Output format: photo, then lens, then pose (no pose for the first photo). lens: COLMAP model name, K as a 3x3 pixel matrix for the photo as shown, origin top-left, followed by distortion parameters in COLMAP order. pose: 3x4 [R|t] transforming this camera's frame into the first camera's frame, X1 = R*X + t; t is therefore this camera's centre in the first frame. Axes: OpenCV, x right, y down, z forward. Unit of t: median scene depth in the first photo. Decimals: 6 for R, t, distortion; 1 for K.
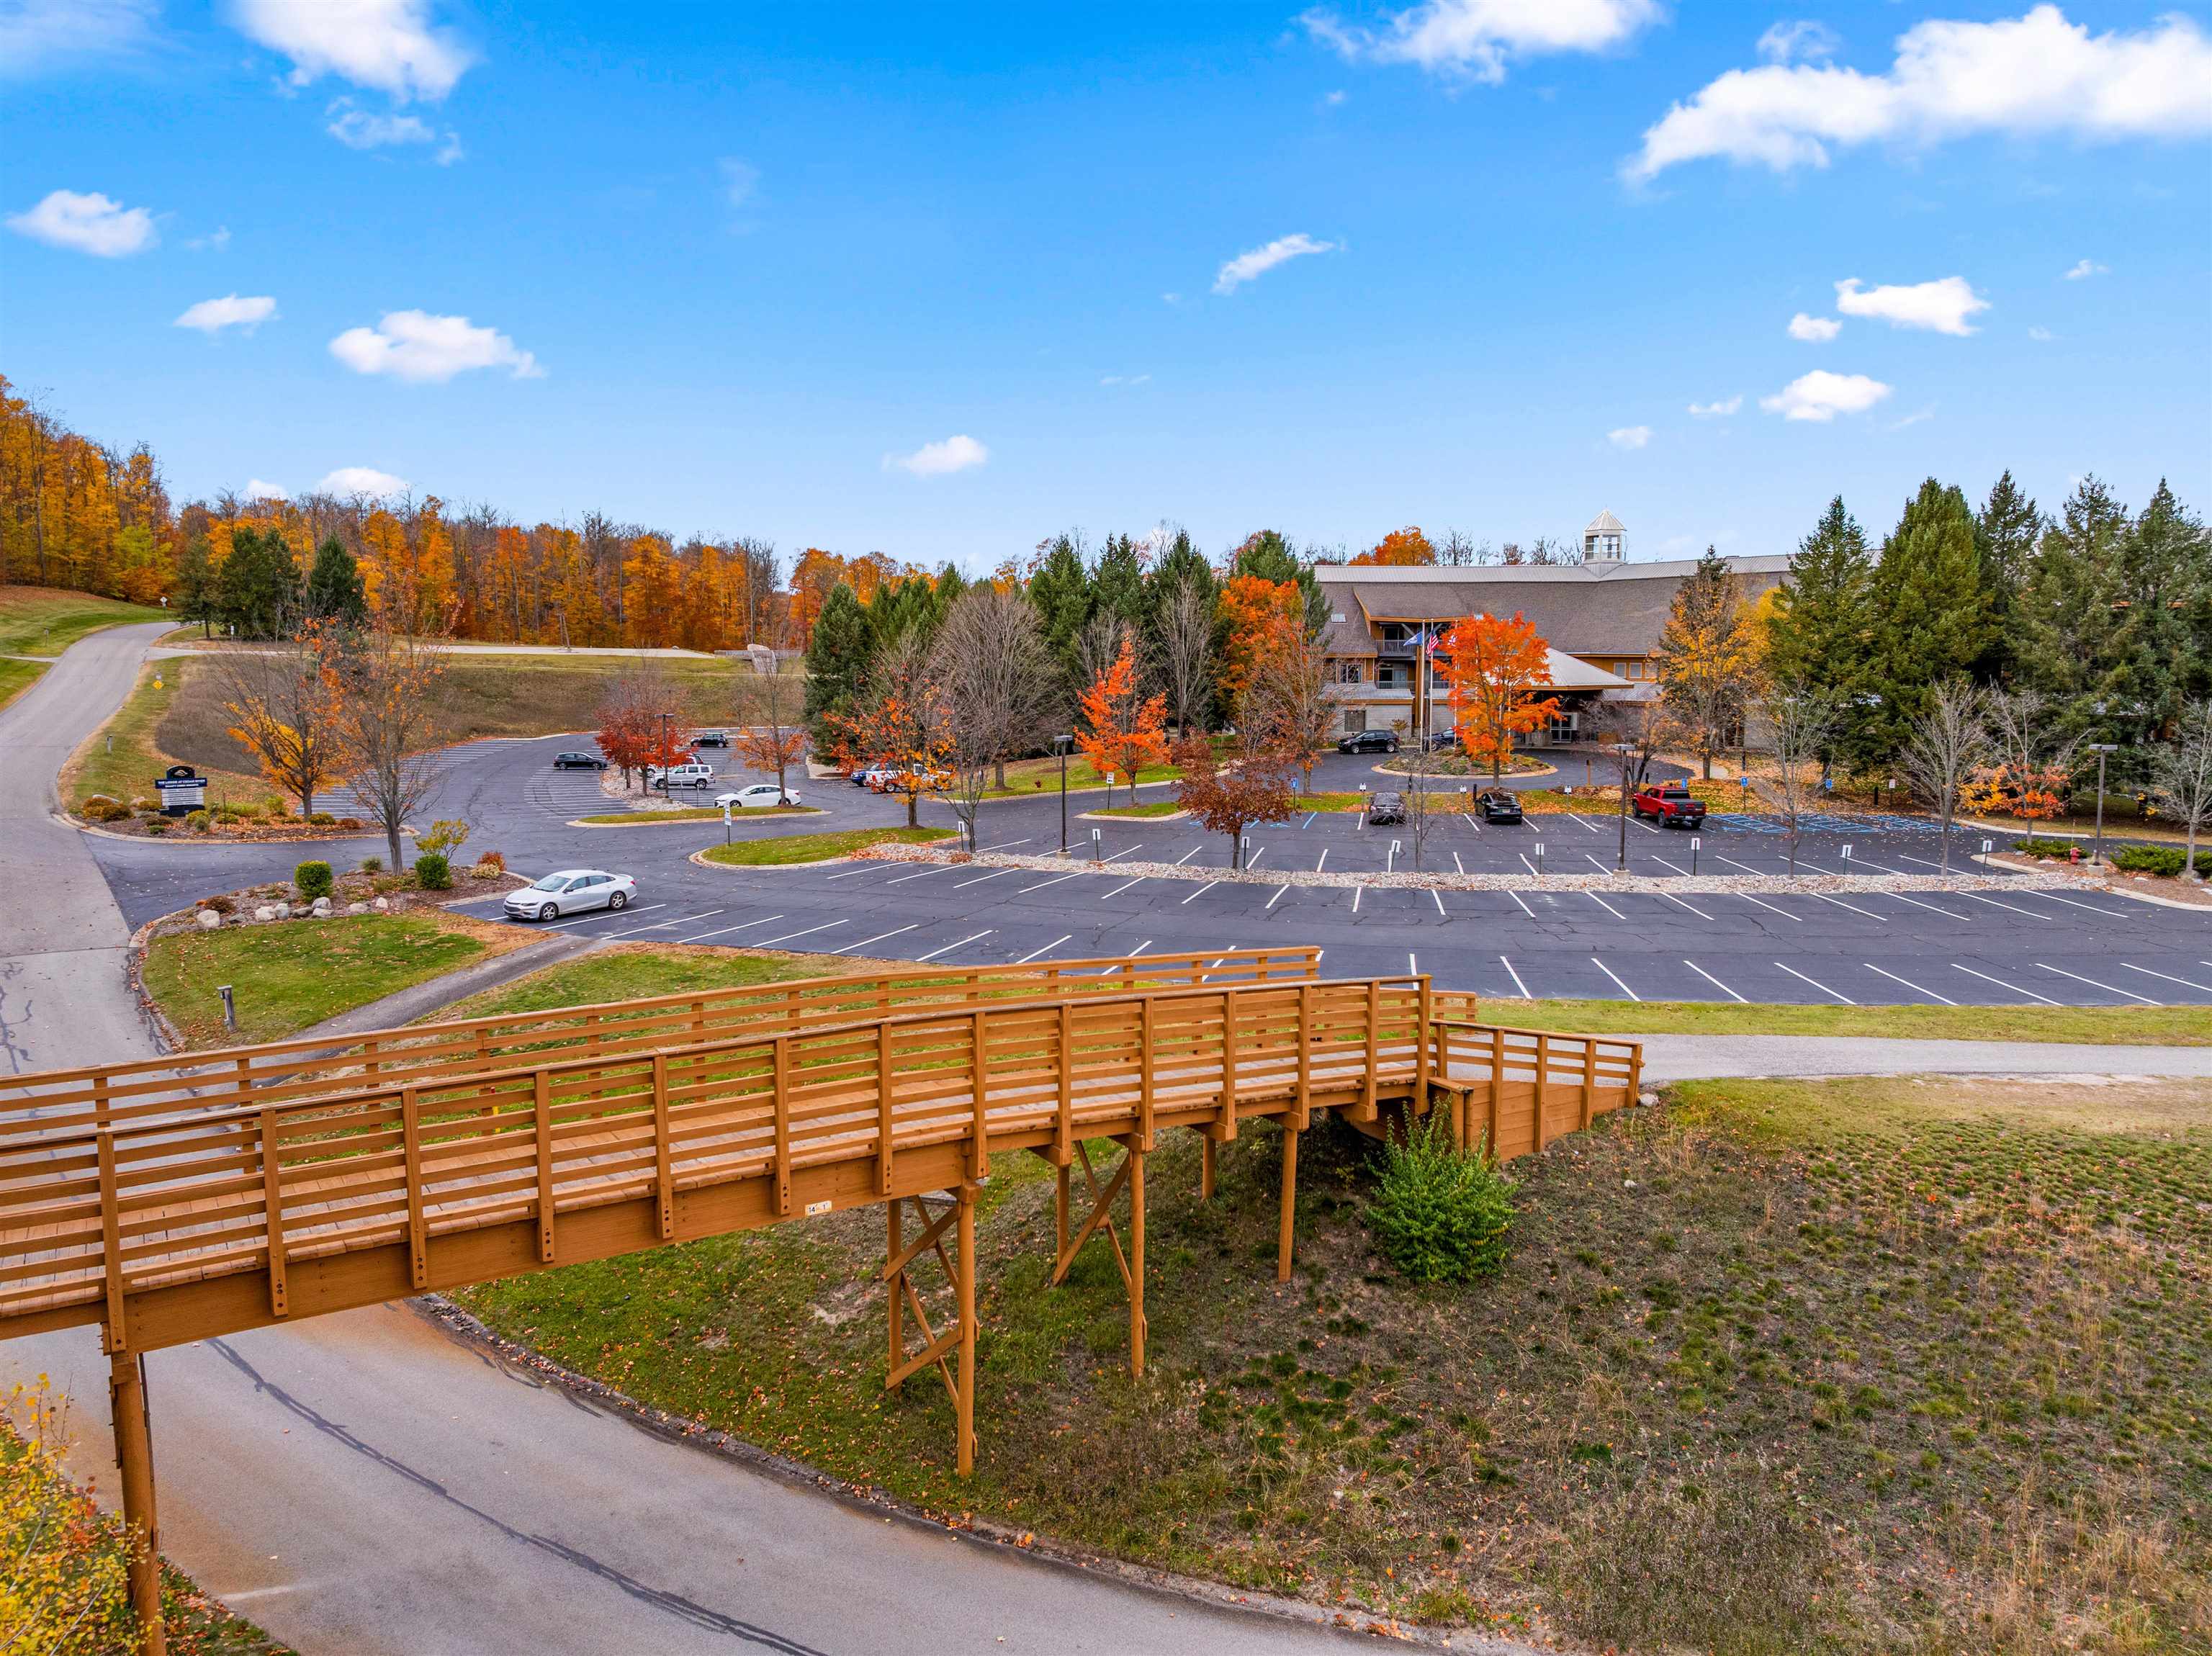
lens RADIAL K [[1571.3, 0, 1113.2], [0, 1571.3, 824.9], [0, 0, 1]] dist [-0.058517, 0.034397]
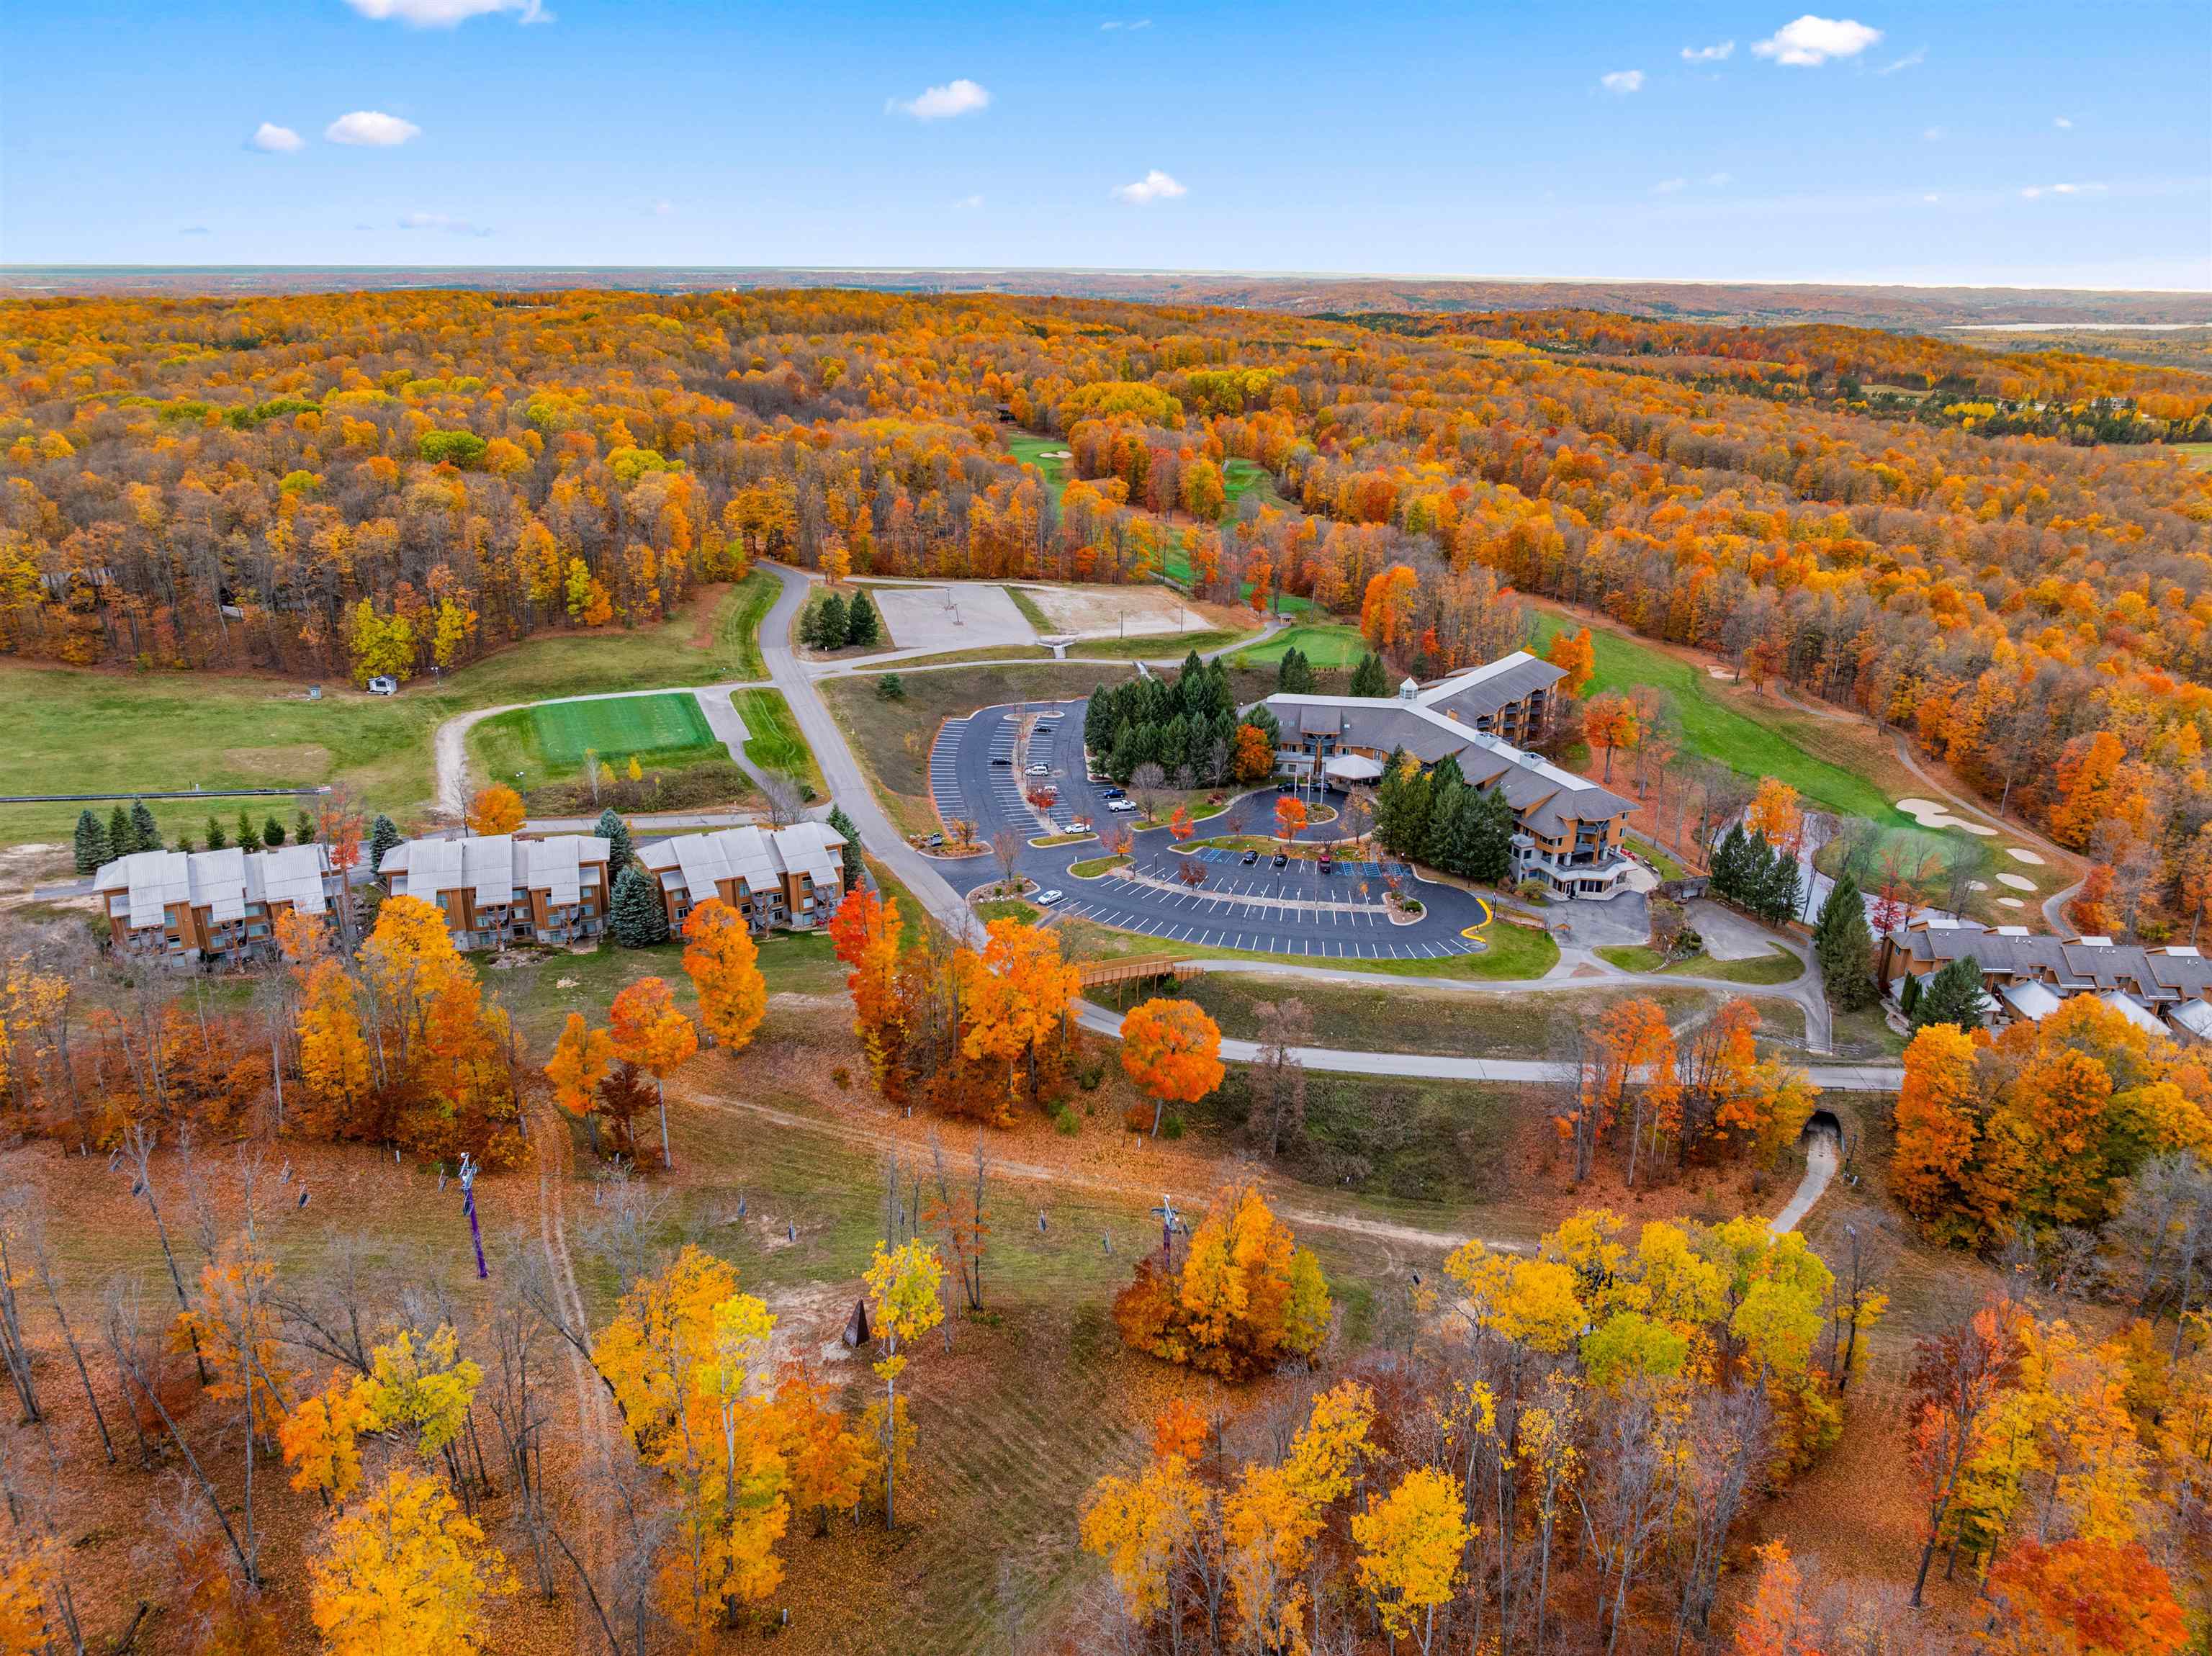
lens RADIAL K [[1571.3, 0, 1113.2], [0, 1571.3, 824.9], [0, 0, 1]] dist [-0.058517, 0.034397]
pose [[0.988486, 0.059765, -0.139009, 0.384492], [-0.024258, 0.969400, 0.244284, -1.027295], [0.149356, -0.238099, 0.959688, -2.708527]]
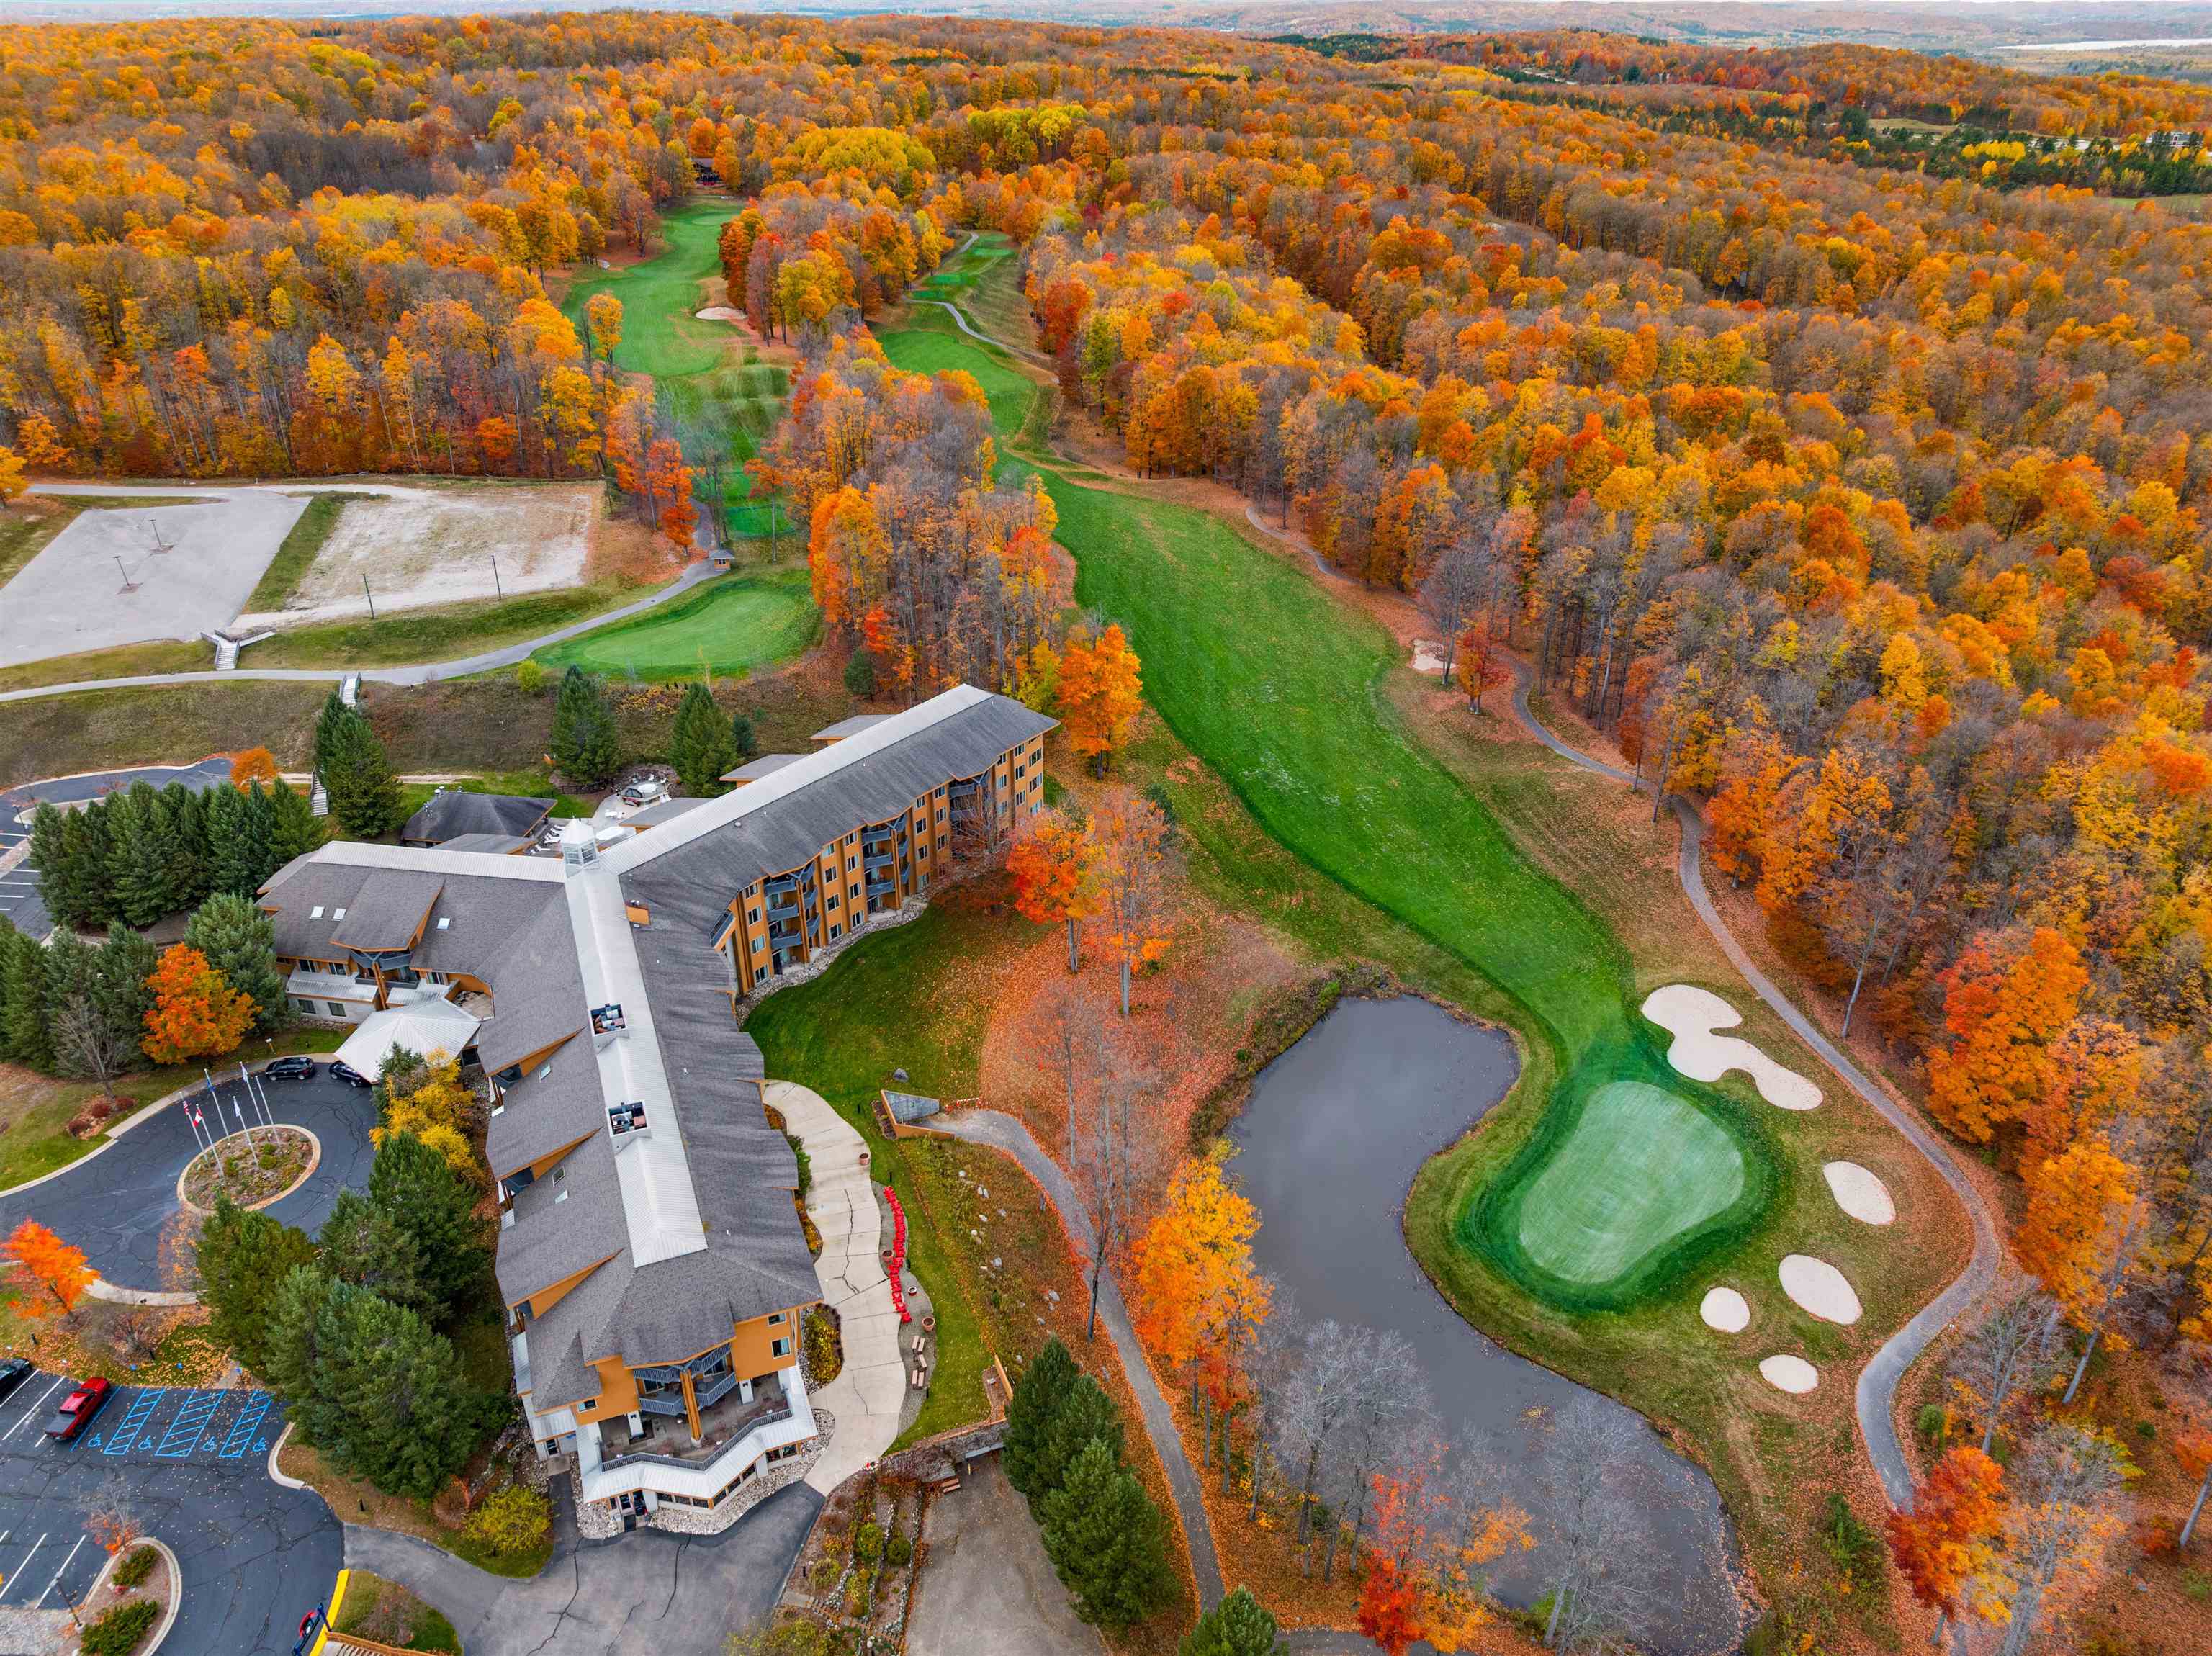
lens RADIAL K [[1562.8, 0, 1106.0], [0, 1562.8, 828.0], [0, 0, 1]] dist [-0.072513, 0.054447]
pose [[0.987193, 0.079009, -0.138594, 1.586379], [-0.018329, 0.919169, 0.393437, -1.195283], [0.158476, -0.385858, 0.908845, 0.007255]]
